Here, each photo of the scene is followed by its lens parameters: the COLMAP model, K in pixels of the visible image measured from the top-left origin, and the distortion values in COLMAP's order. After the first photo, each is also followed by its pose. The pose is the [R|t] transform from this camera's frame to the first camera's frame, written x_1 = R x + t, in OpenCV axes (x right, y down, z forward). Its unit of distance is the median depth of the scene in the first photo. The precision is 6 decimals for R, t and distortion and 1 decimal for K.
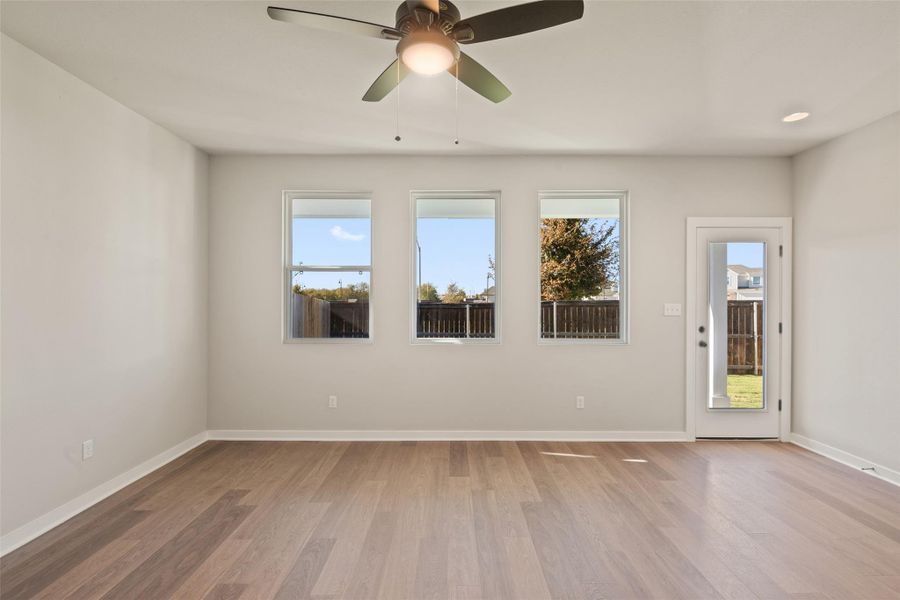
lens RADIAL K [[413.3, 0, 447.9], [0, 413.3, 302.9], [0, 0, 1]] dist [-0.001682, -0.001436]
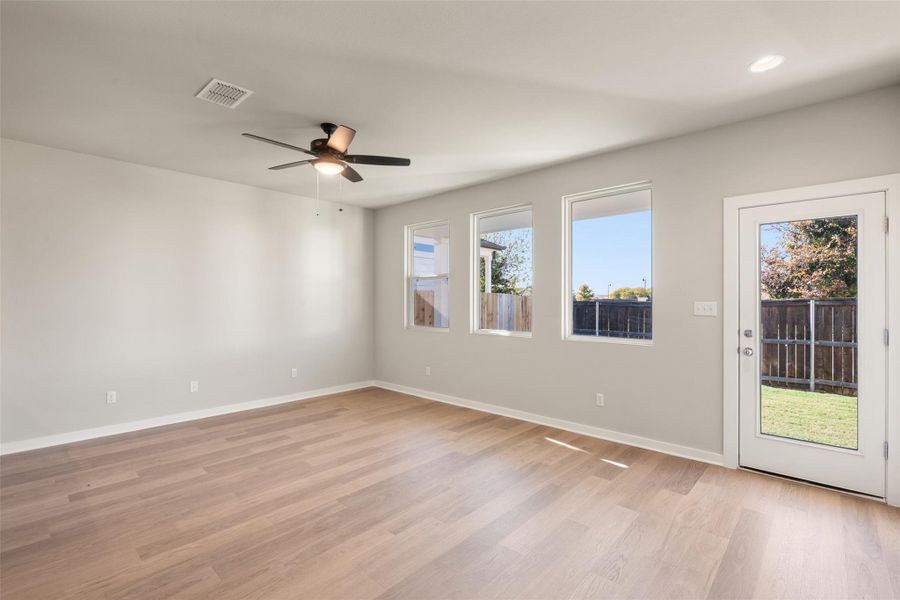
lens RADIAL K [[413.3, 0, 447.9], [0, 413.3, 302.9], [0, 0, 1]] dist [-0.001682, -0.001436]
pose [[0.733476, 0.000741, -0.679715, 0.741290], [0.000628, 0.999998, 0.001768, 0.002359], [0.679715, -0.001723, 0.733474, 0.009022]]
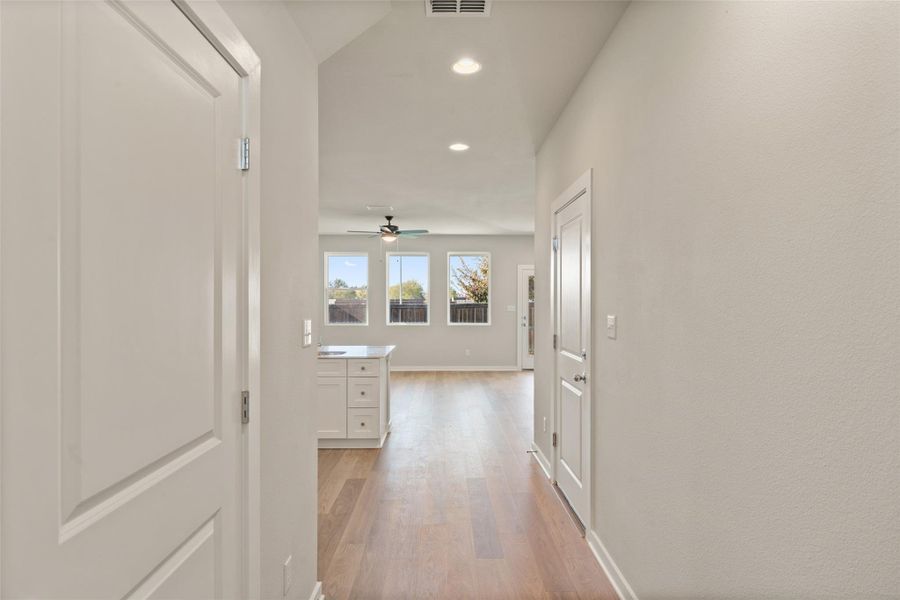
lens RADIAL K [[519.0, 0, 451.0], [0, 519.0, 304.3], [0, 0, 1]] dist [-0.001152, -0.002468]
pose [[0.999539, -0.000755, 0.030354, 0.158635], [0.000530, 0.999972, 0.007410, -0.025632], [-0.030359, -0.007390, 0.999512, -1.654279]]
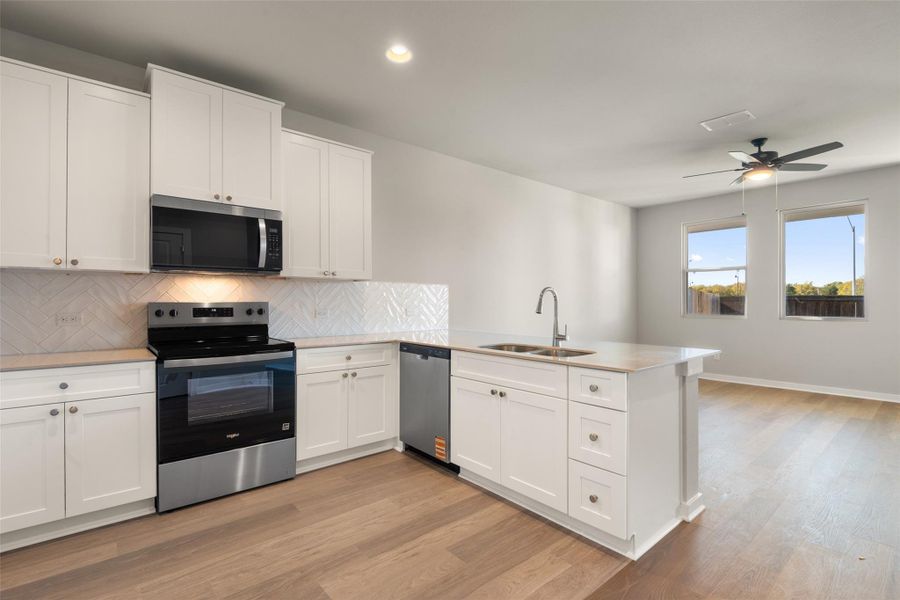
lens RADIAL K [[413.3, 0, 447.9], [0, 413.3, 302.9], [0, 0, 1]] dist [-0.001682, -0.001436]
pose [[0.646389, 0.006656, -0.762979, 0.257746], [-0.002820, 0.999976, 0.006334, 0.036777], [0.763003, -0.001943, 0.646392, -0.789970]]
